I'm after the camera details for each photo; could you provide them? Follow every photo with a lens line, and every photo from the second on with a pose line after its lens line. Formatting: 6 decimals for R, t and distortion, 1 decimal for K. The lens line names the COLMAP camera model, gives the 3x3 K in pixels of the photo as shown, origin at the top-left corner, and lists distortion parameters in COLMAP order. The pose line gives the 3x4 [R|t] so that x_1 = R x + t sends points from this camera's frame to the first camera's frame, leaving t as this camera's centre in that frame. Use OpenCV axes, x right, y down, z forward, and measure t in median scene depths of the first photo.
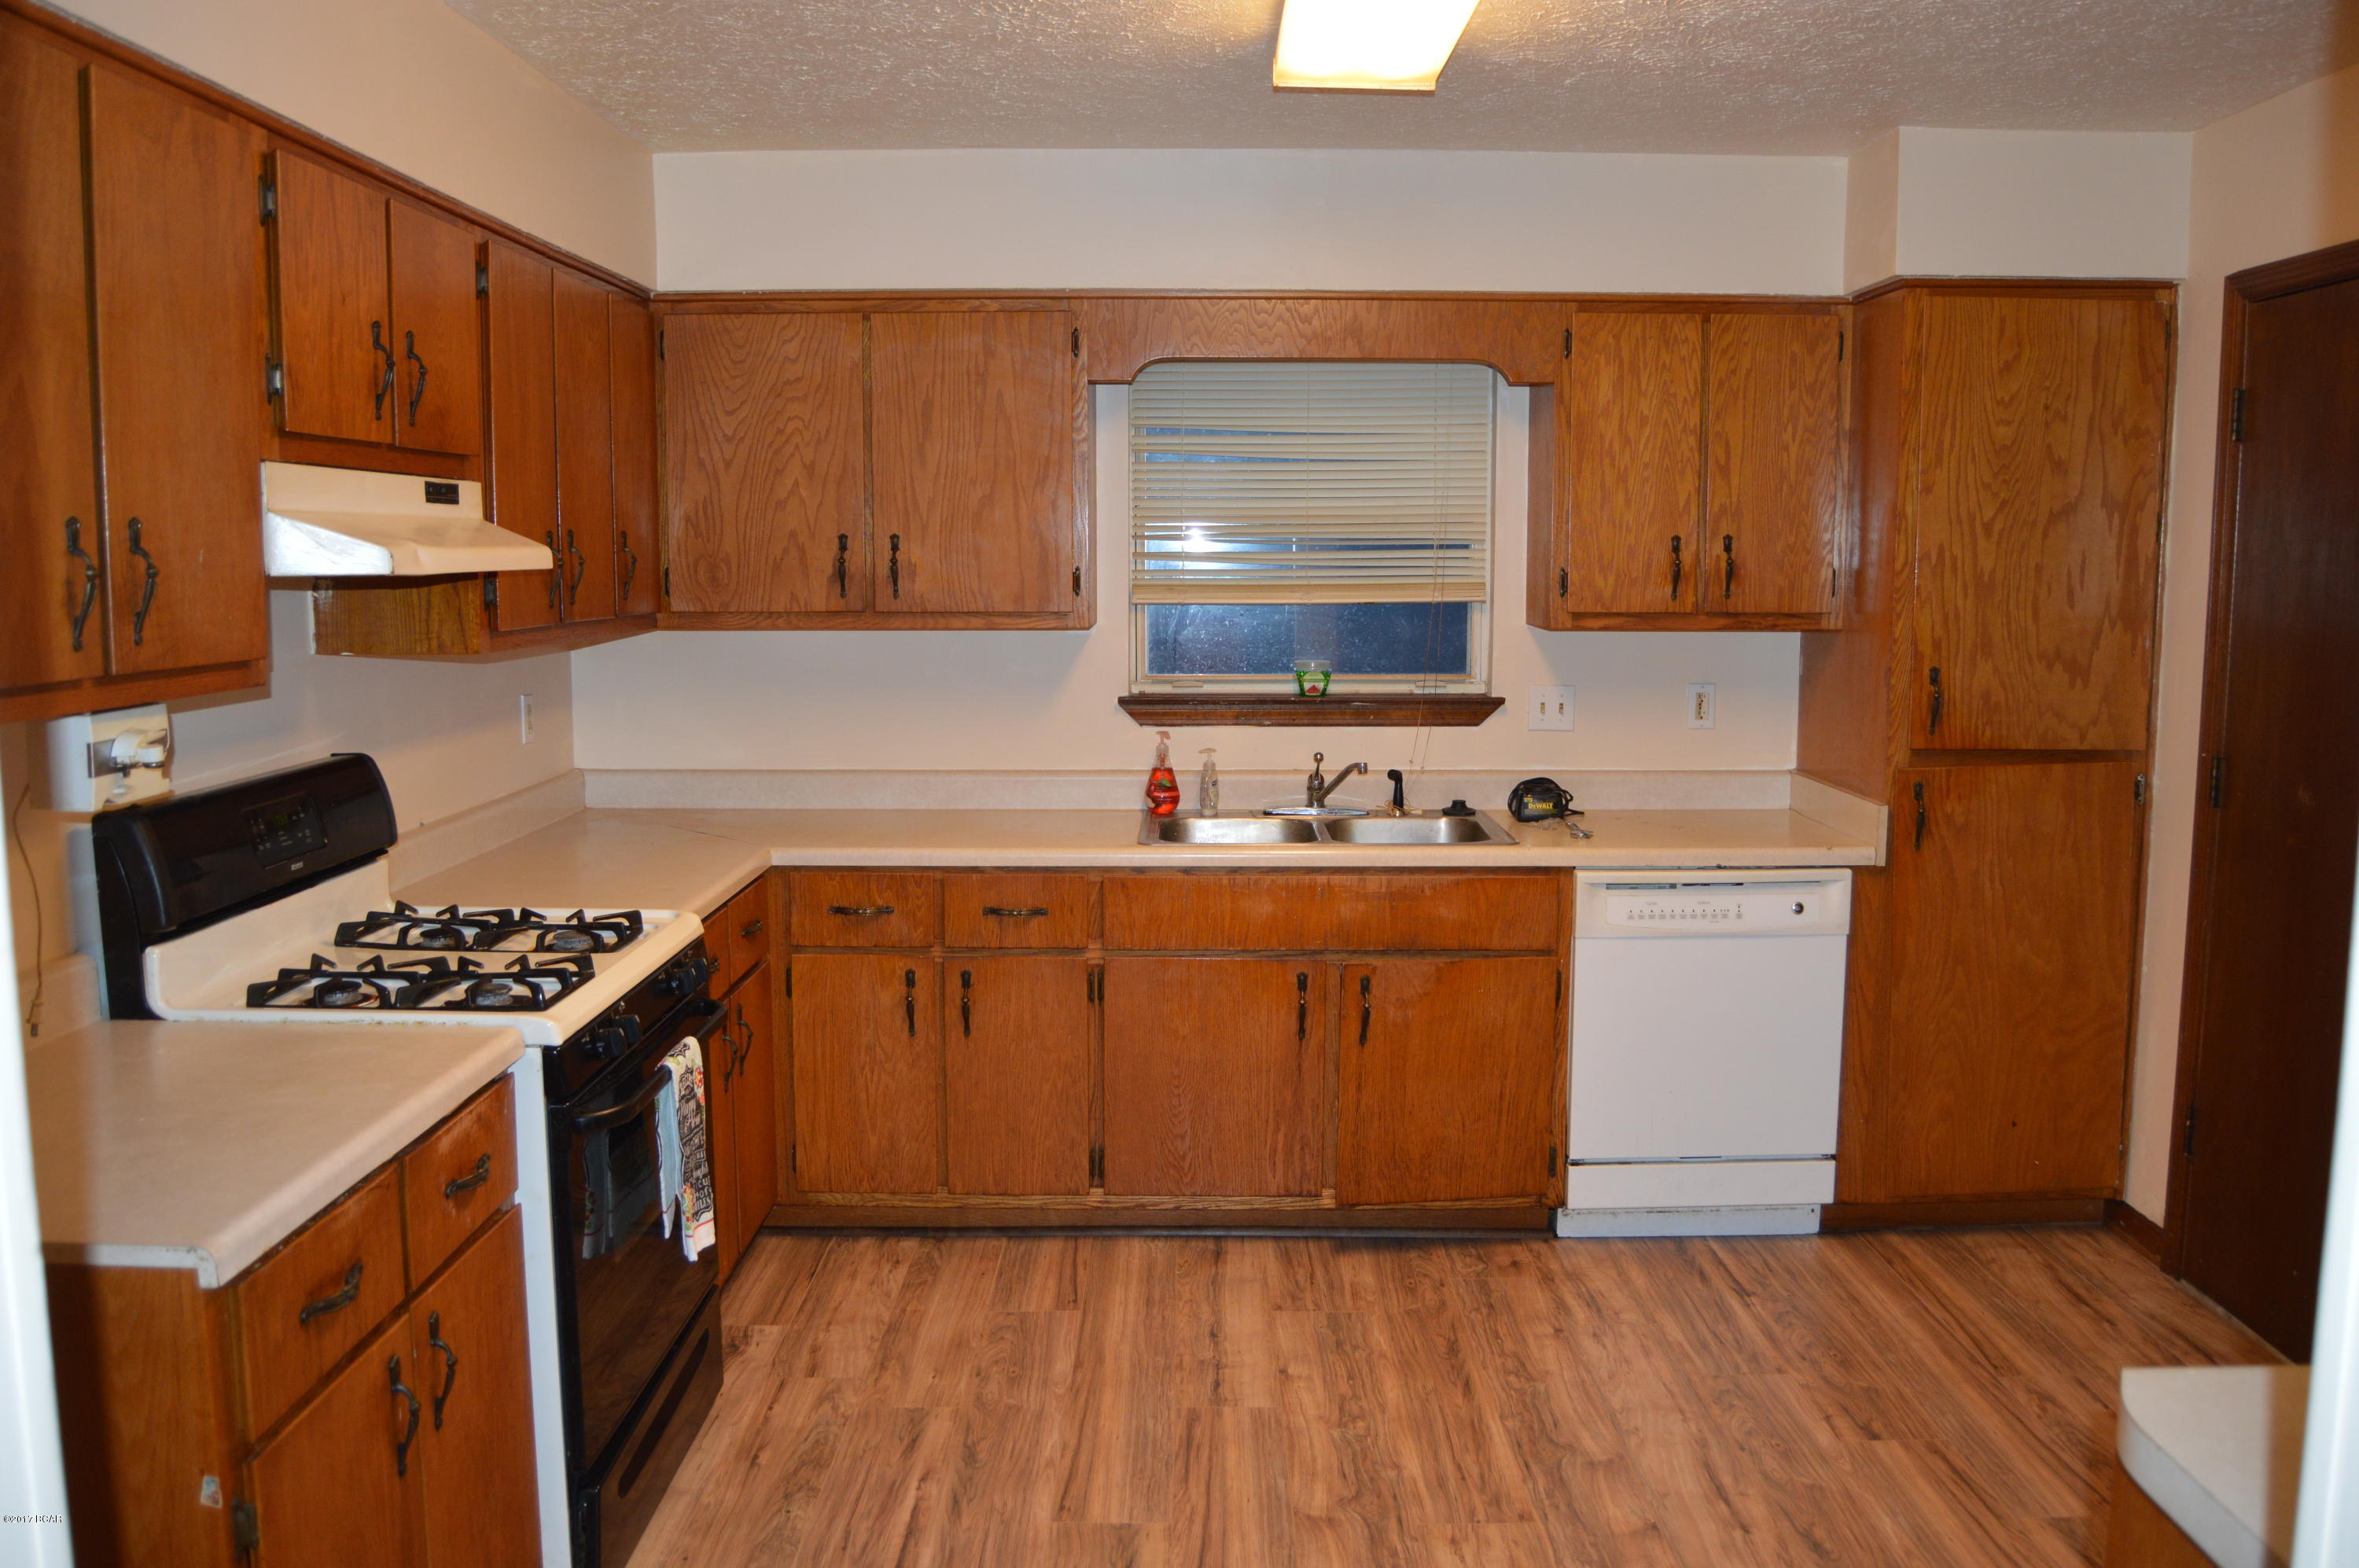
lens RADIAL K [[1856.5, 0, 1185.2], [0, 1856.5, 777.1], [0, 0, 1]] dist [-0.088511, 0.025401]
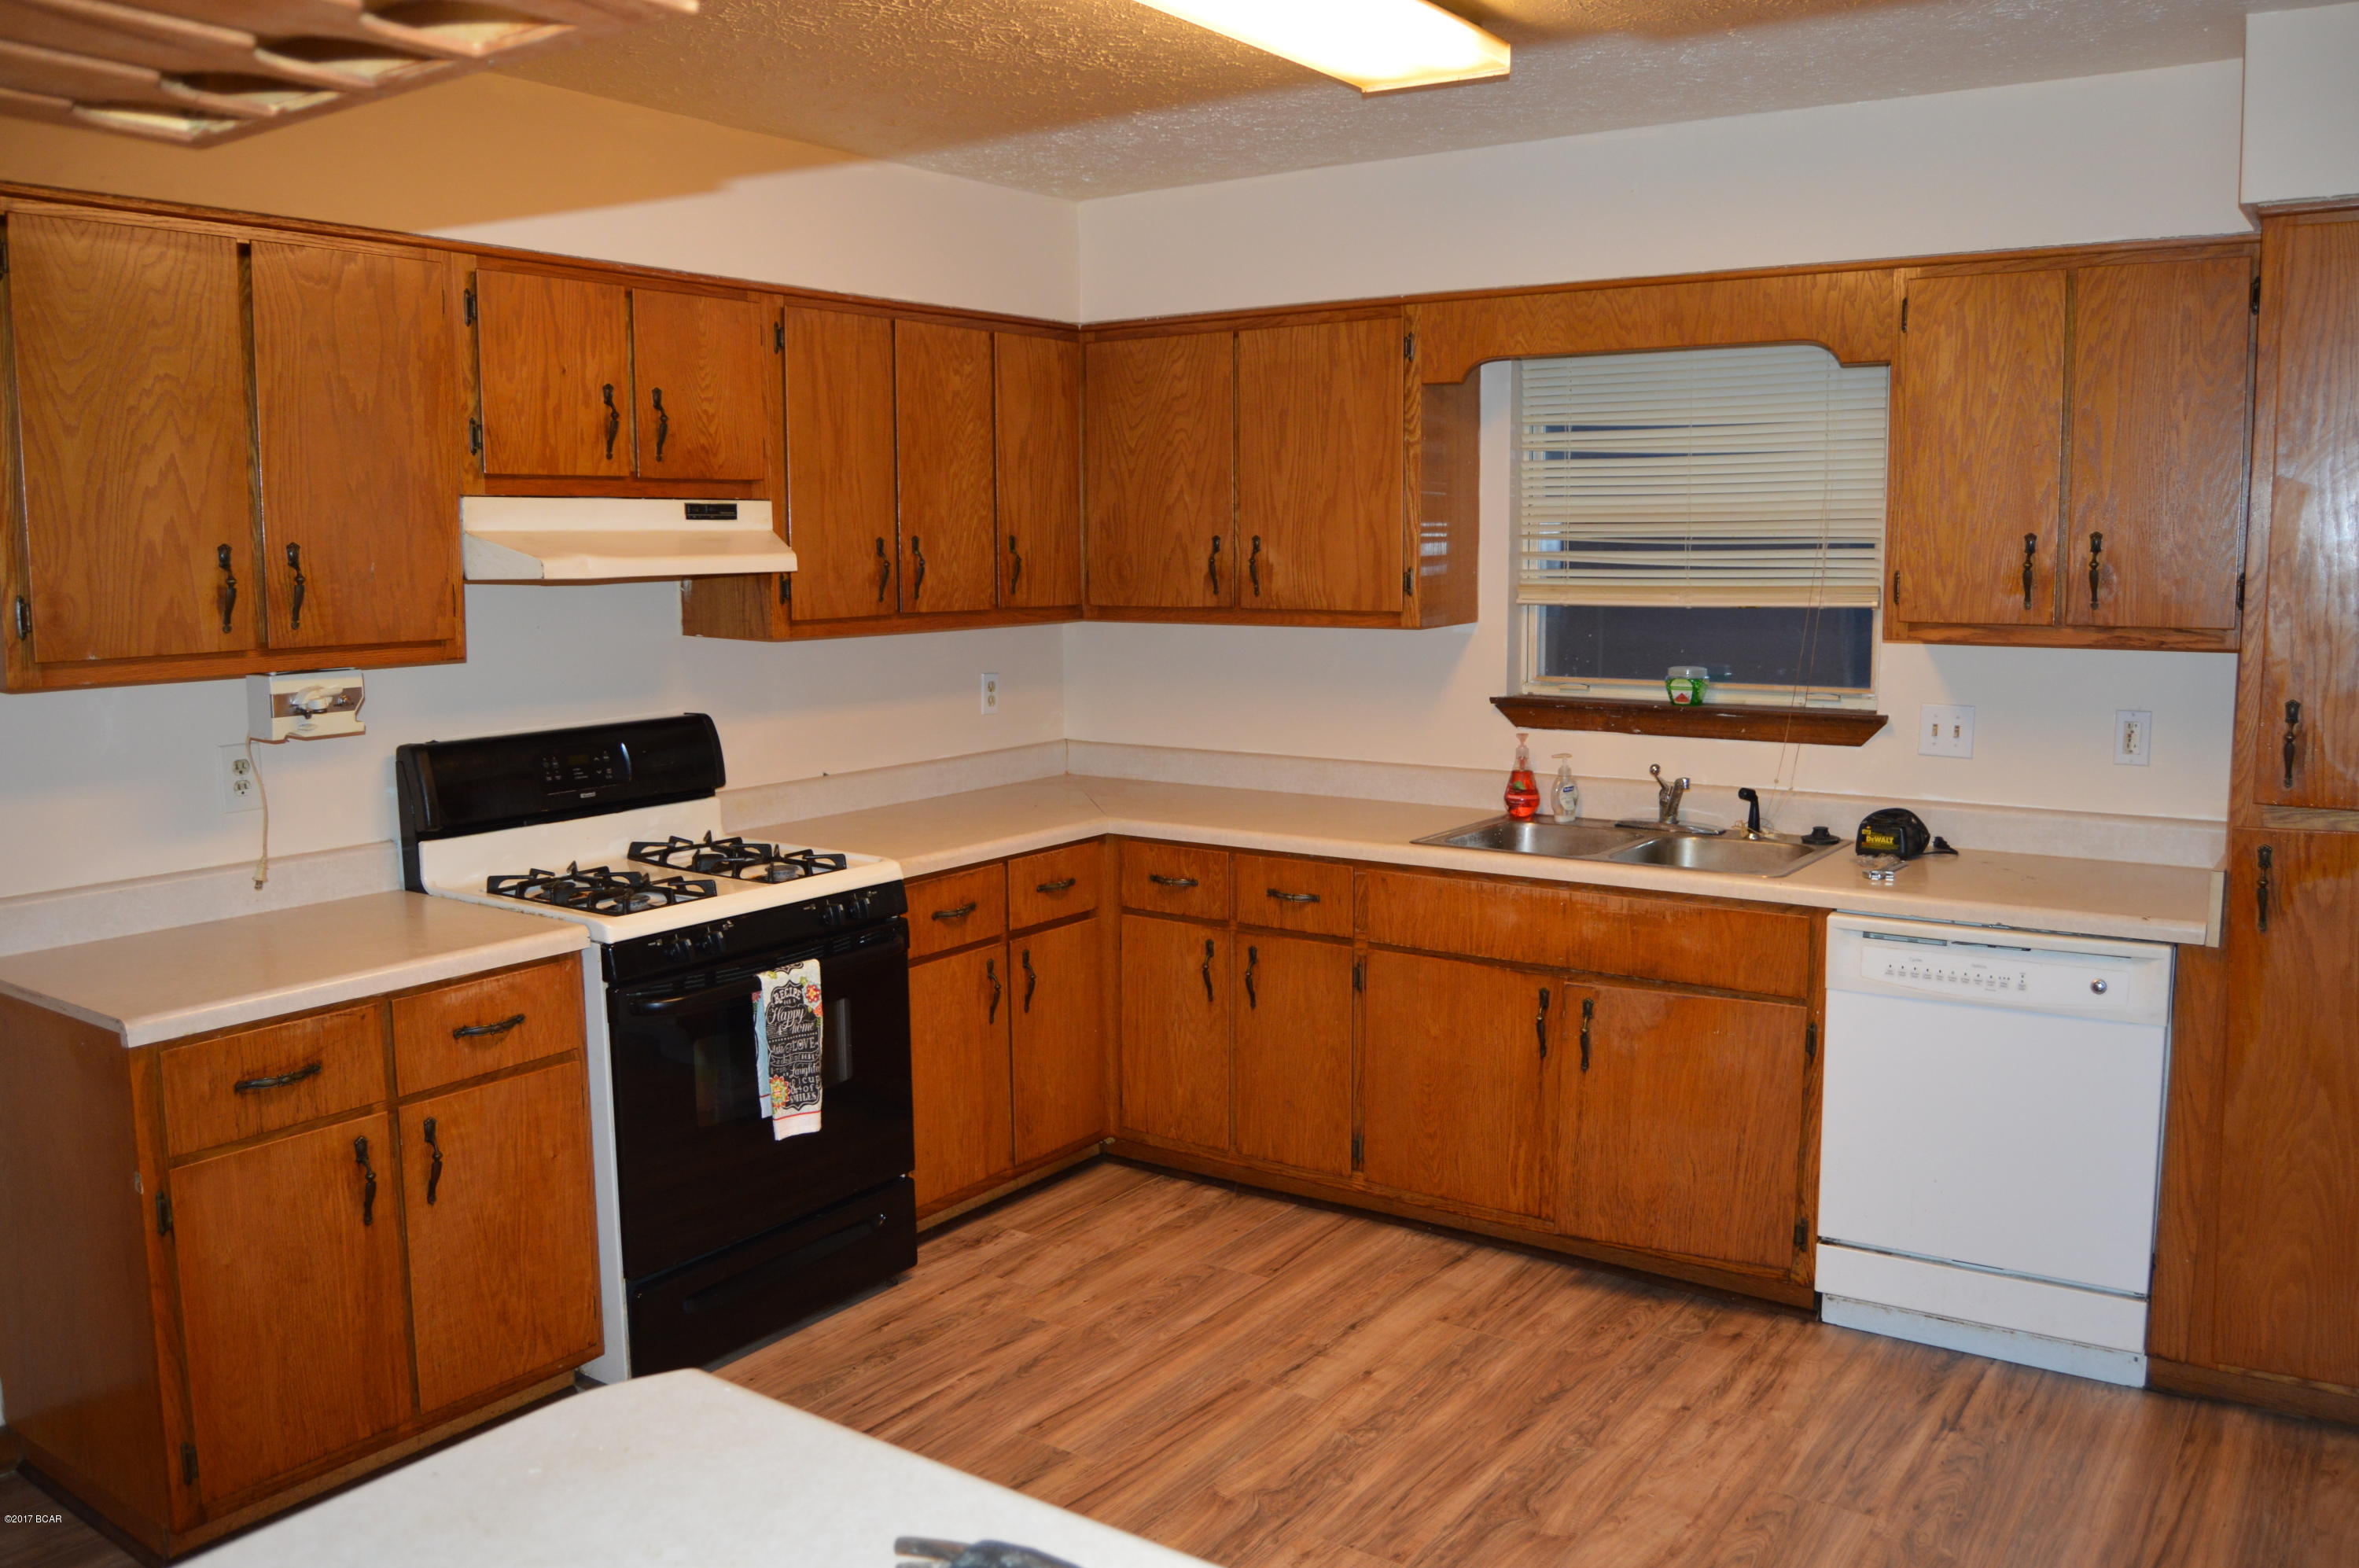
lens RADIAL K [[1856.5, 0, 1185.2], [0, 1856.5, 777.1], [0, 0, 1]] dist [-0.088511, 0.025401]
pose [[0.824087, 0.065502, -0.562664, 0.445802], [-0.061032, 0.997777, 0.026767, -0.019077], [0.563166, 0.012282, 0.826252, 0.095783]]
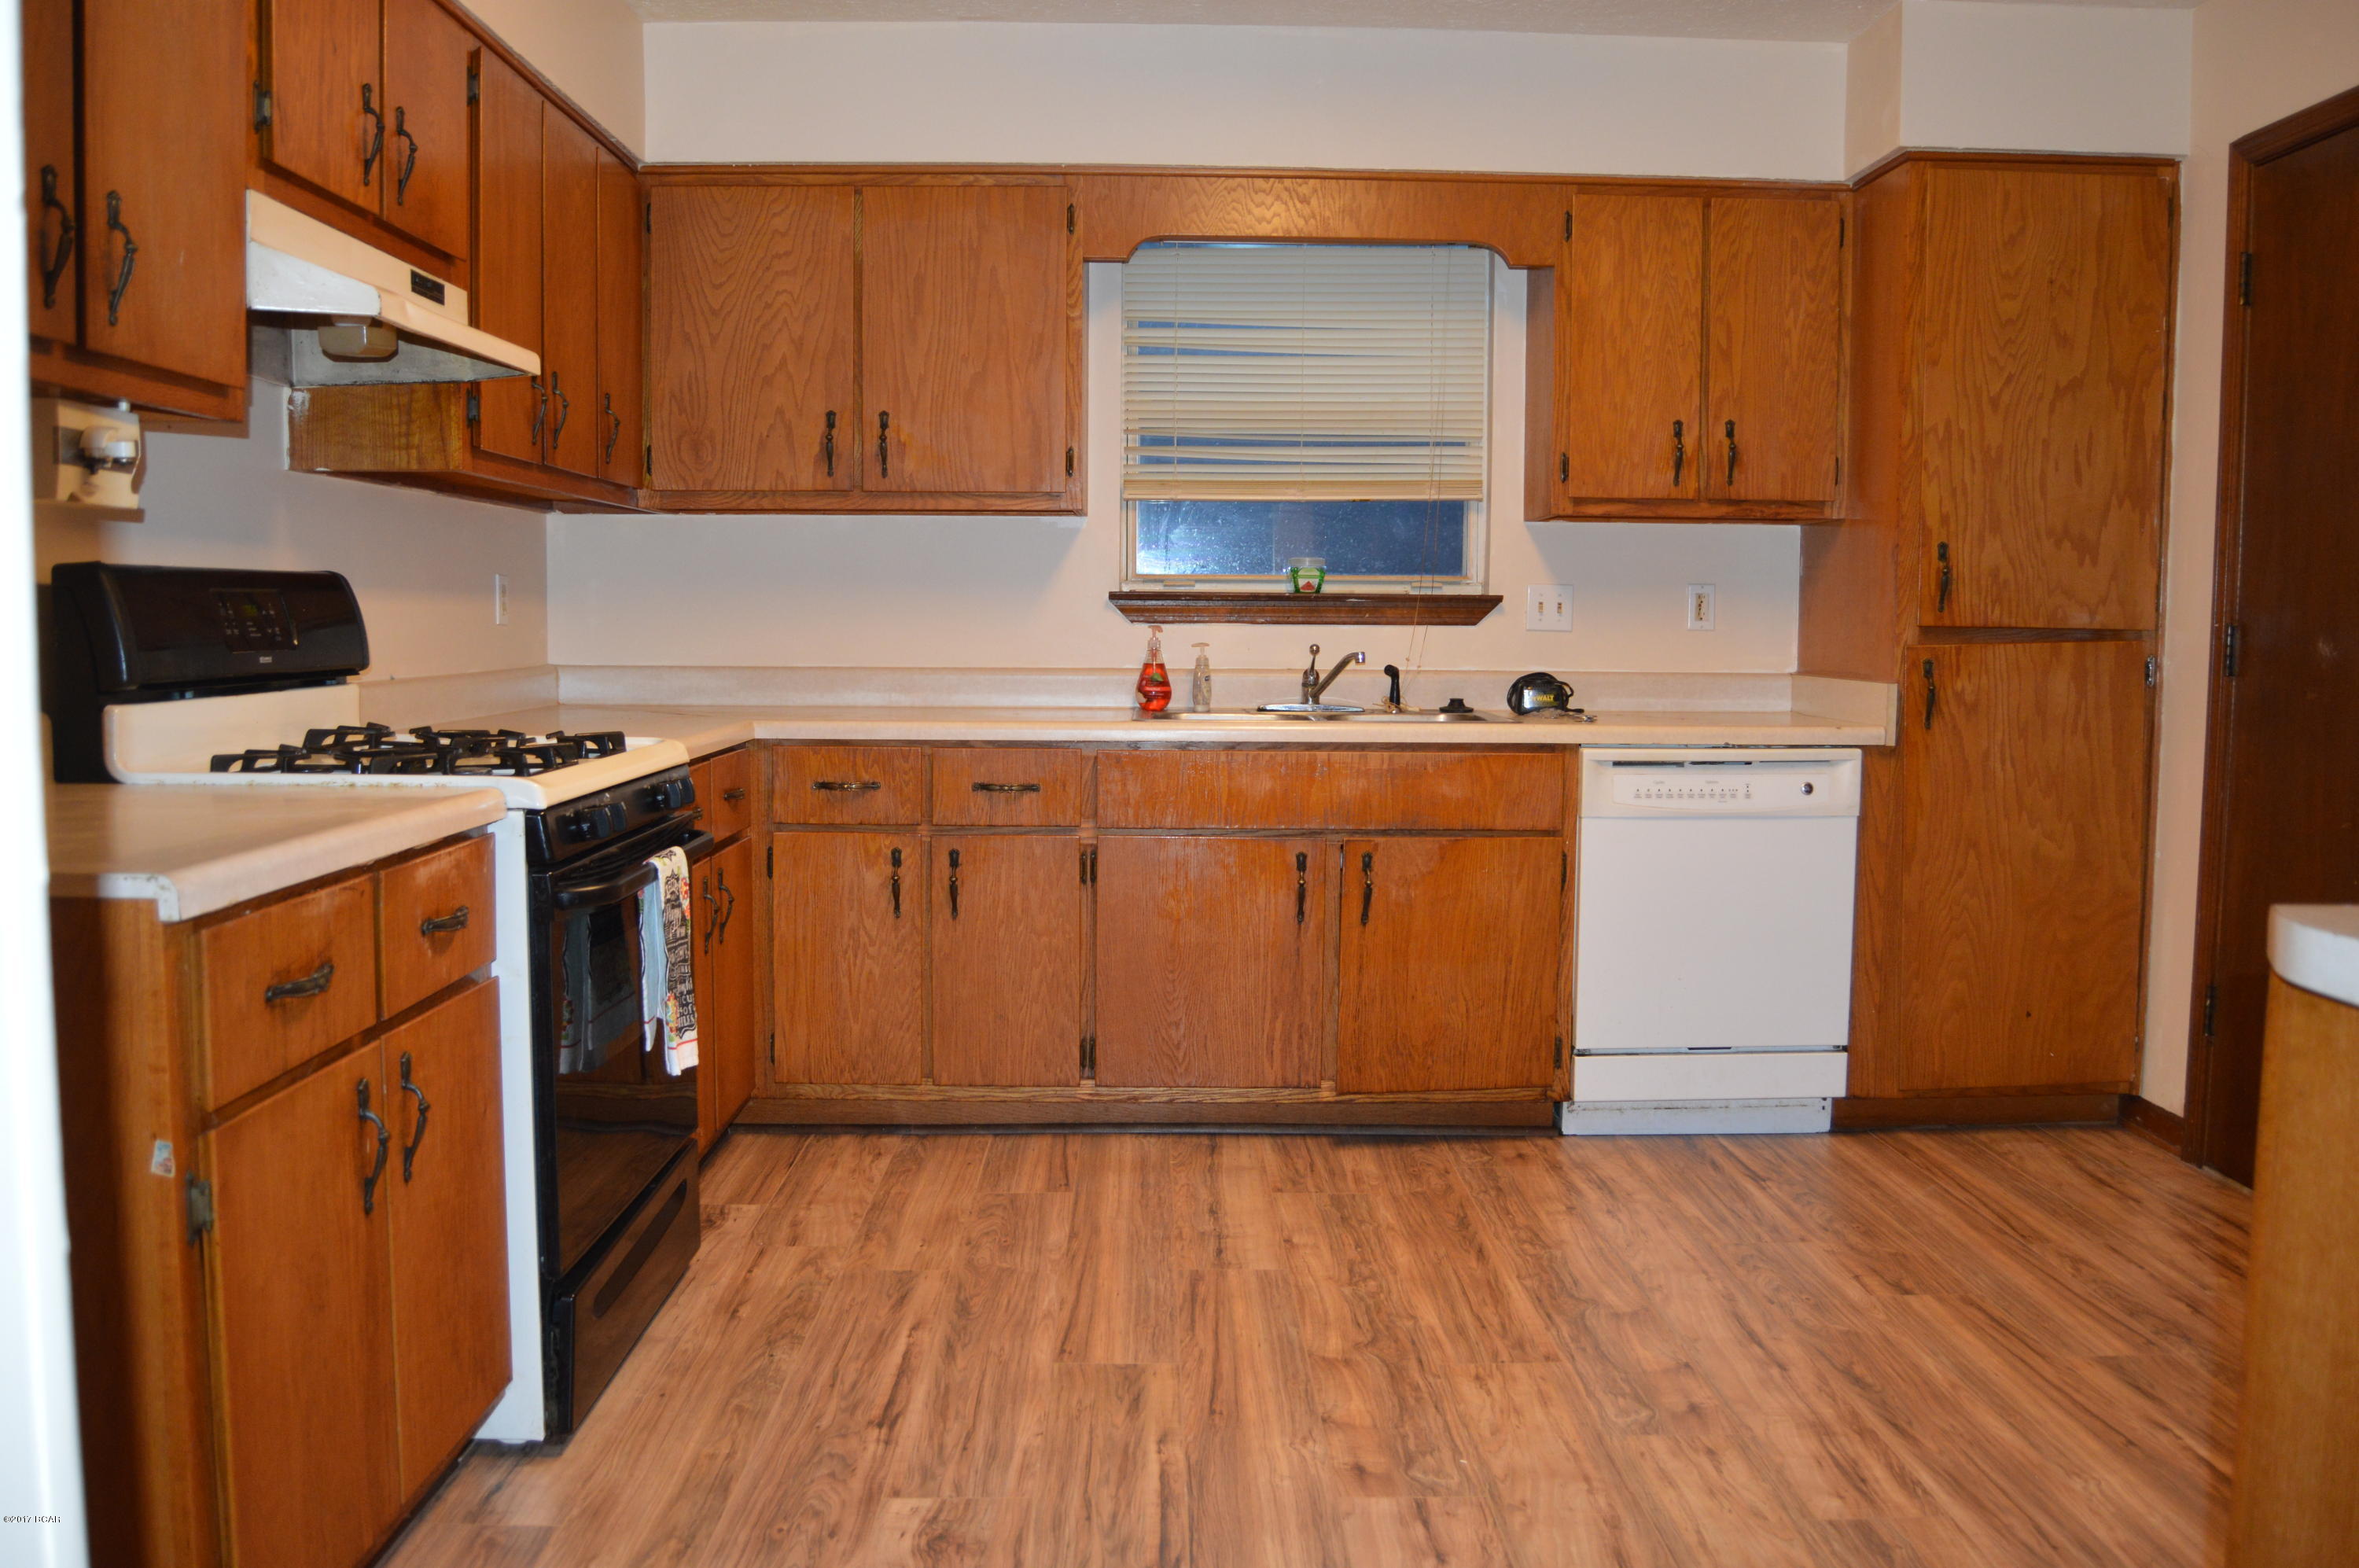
lens RADIAL K [[1856.5, 0, 1185.2], [0, 1856.5, 777.1], [0, 0, 1]] dist [-0.088511, 0.025401]
pose [[0.999723, 0.005202, 0.022933, -0.020281], [-0.004397, 0.999377, -0.035005, 0.100567], [-0.023101, 0.034894, 0.999124, 0.029190]]
